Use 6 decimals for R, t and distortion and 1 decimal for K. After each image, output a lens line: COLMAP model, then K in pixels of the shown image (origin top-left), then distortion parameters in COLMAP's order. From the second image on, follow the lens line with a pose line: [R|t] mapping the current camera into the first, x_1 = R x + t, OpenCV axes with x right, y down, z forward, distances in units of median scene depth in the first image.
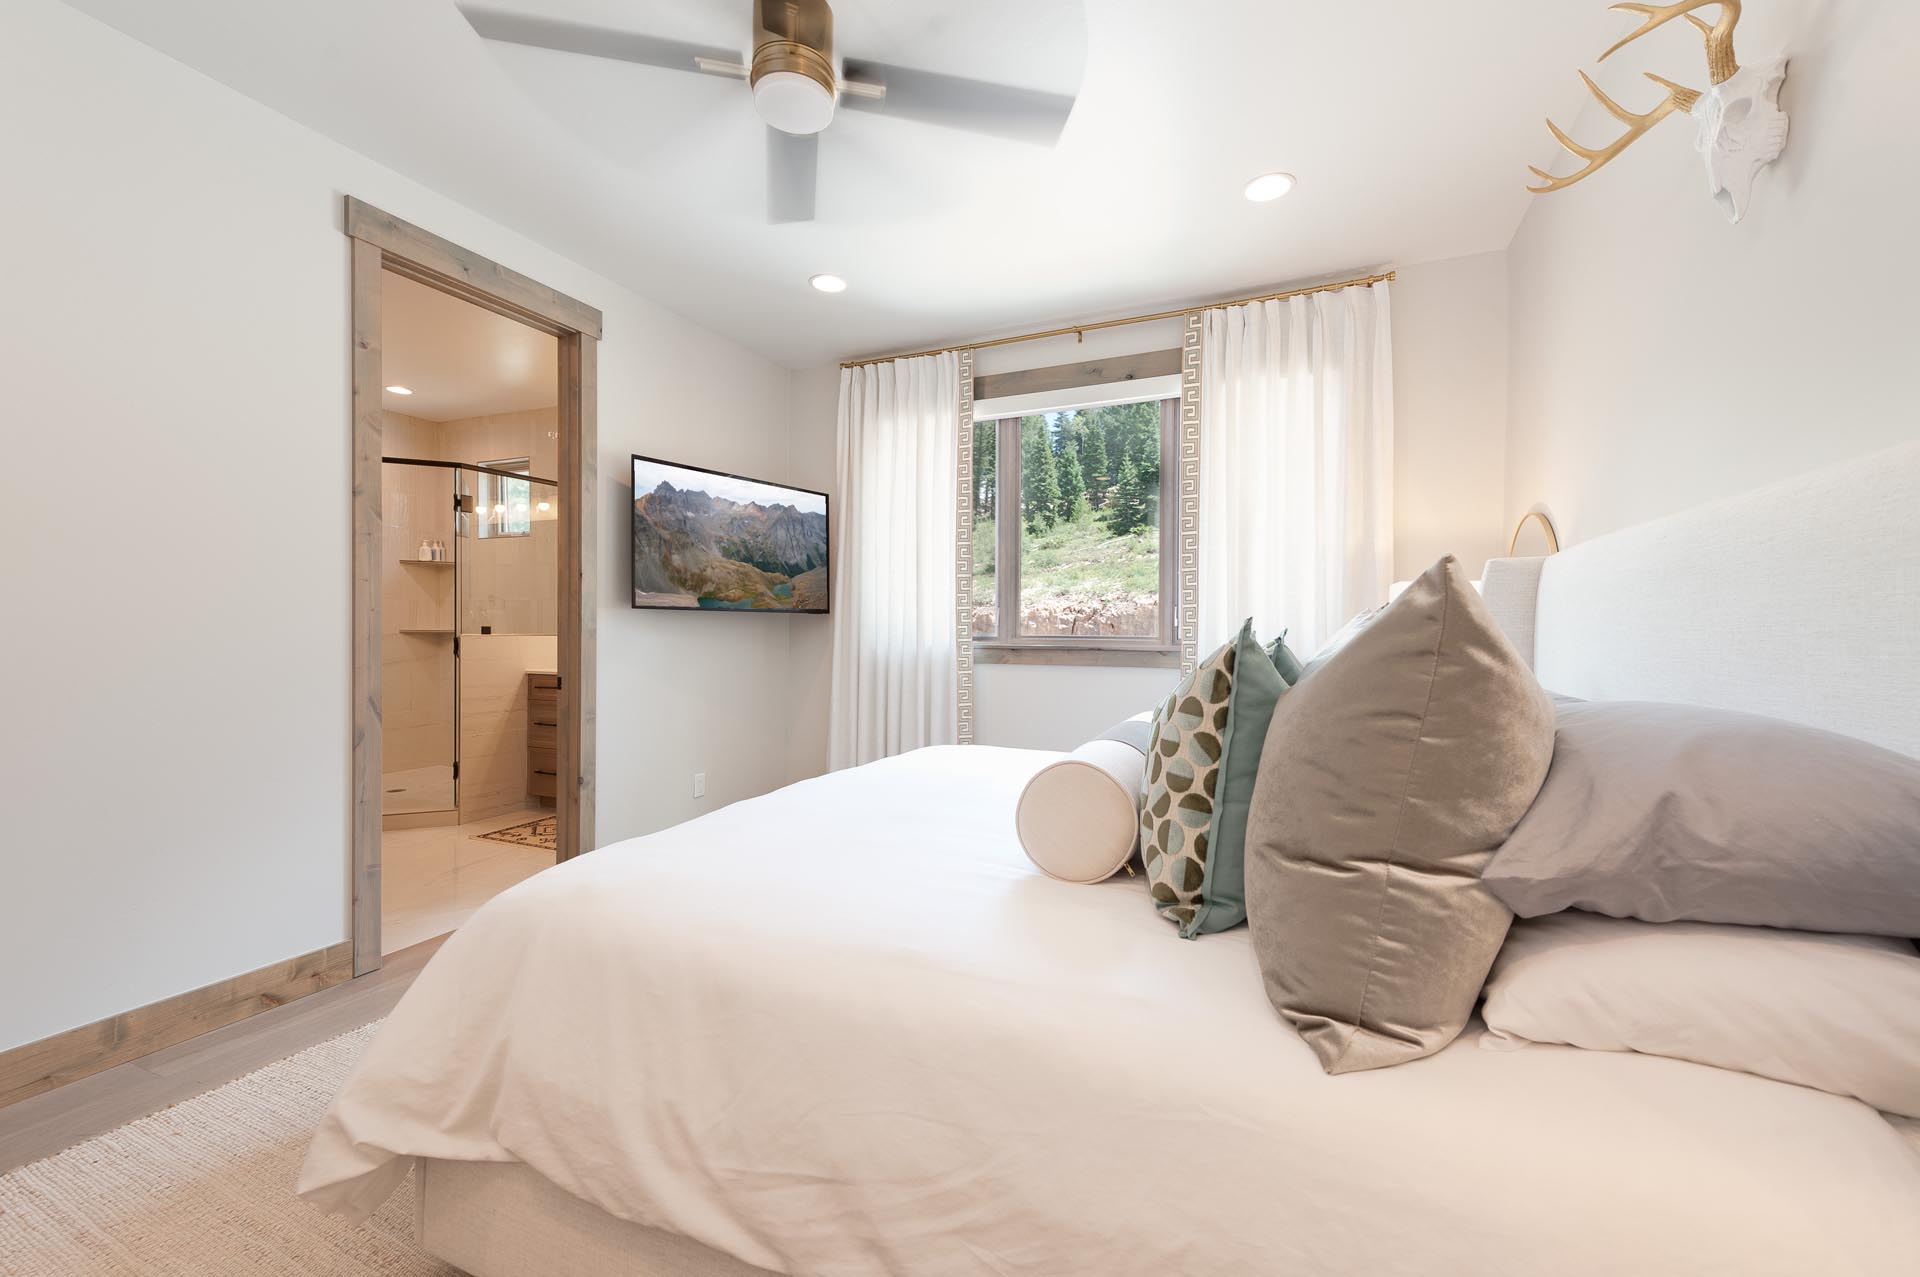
lens RADIAL K [[758.3, 0, 954.6], [0, 758.3, 638.4], [0, 0, 1]] dist [0.017840, -0.004510]
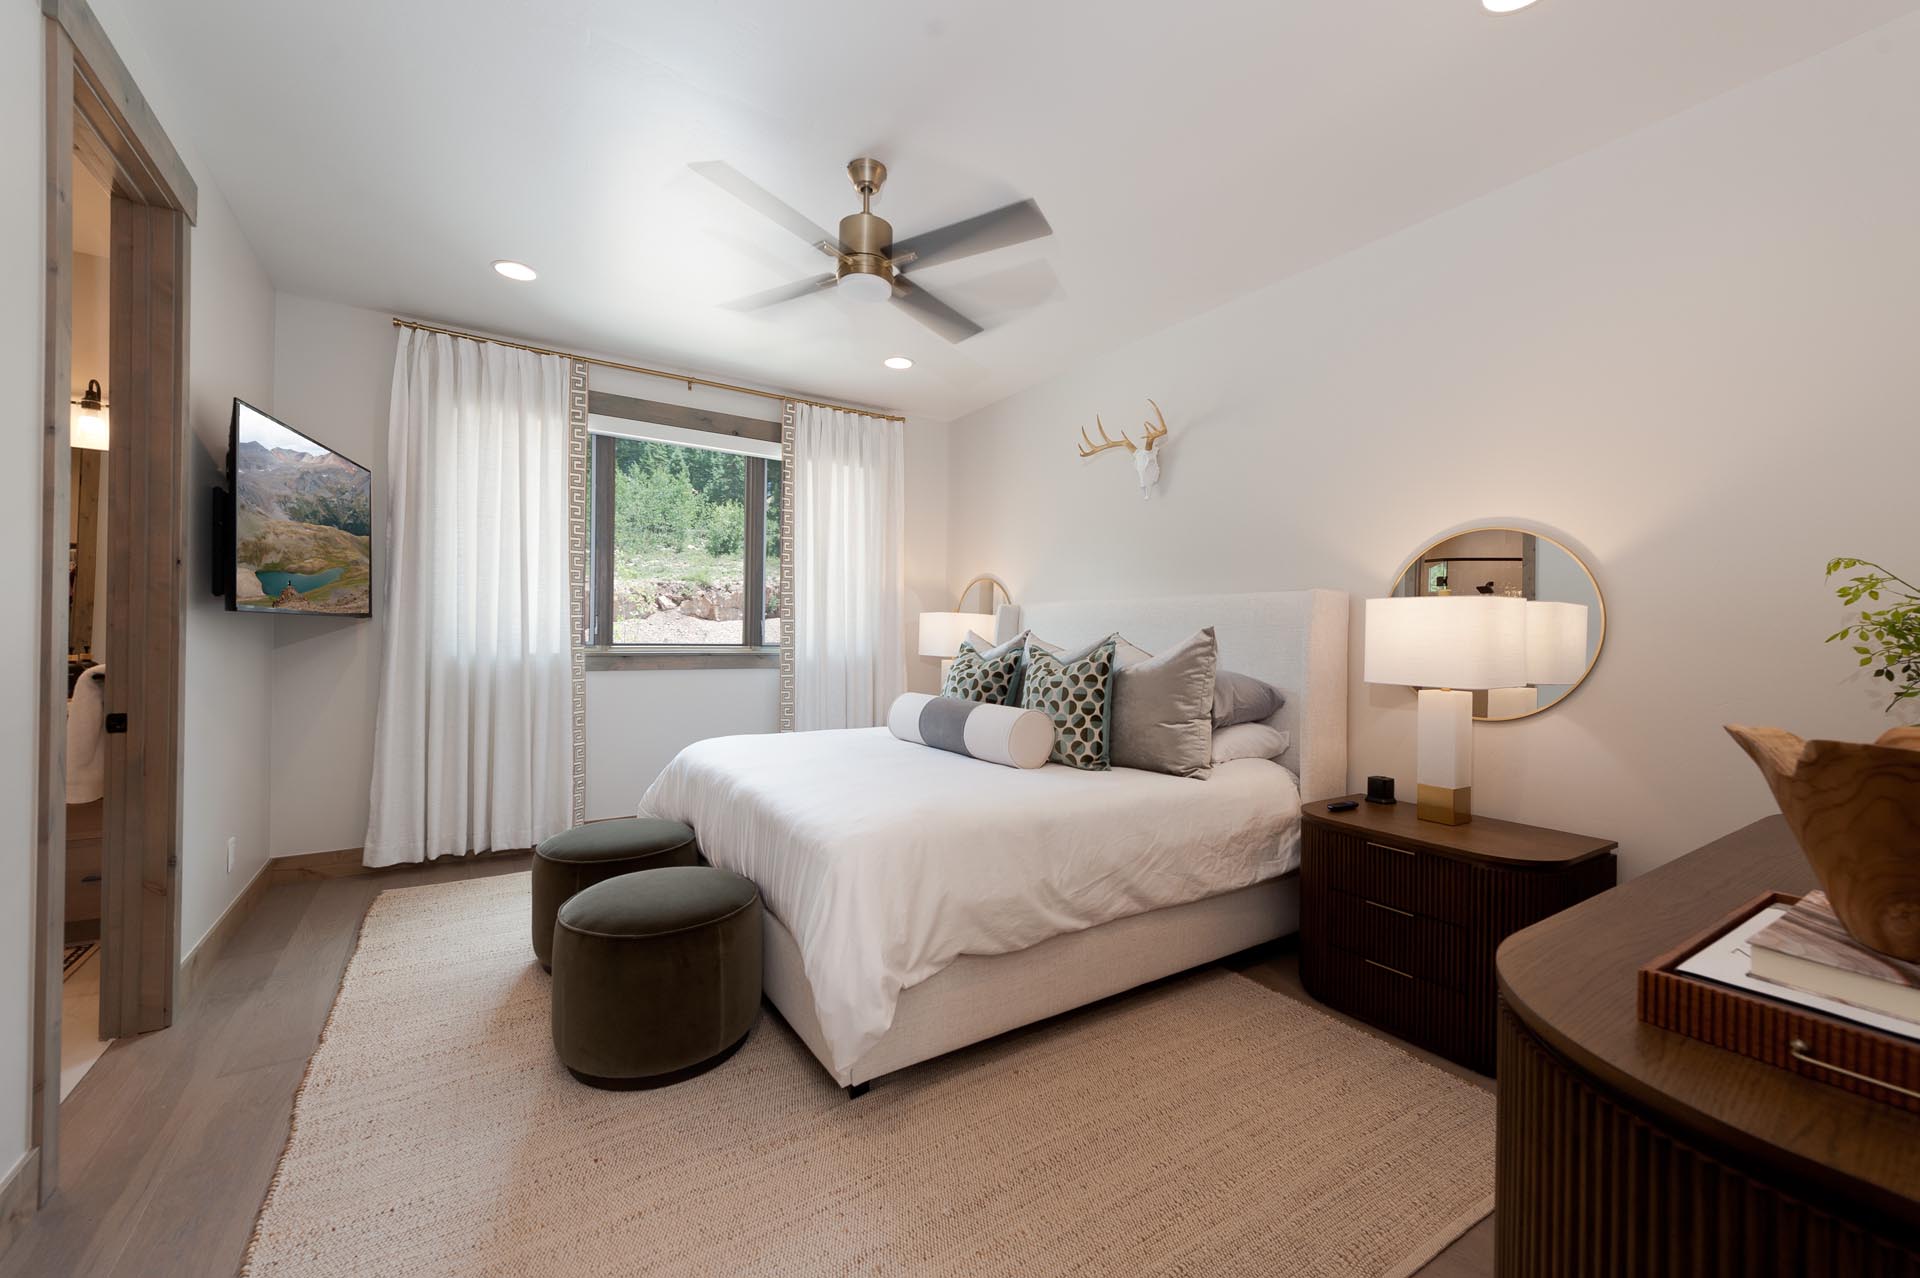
lens RADIAL K [[758.3, 0, 967.4], [0, 758.3, 635.2], [0, 0, 1]] dist [0.017840, -0.004510]
pose [[0.534526, -0.001352, 0.845151, -0.581821], [0.002639, 0.999997, -0.000069, -0.013912], [-0.845148, 0.002267, 0.534527, 0.022159]]
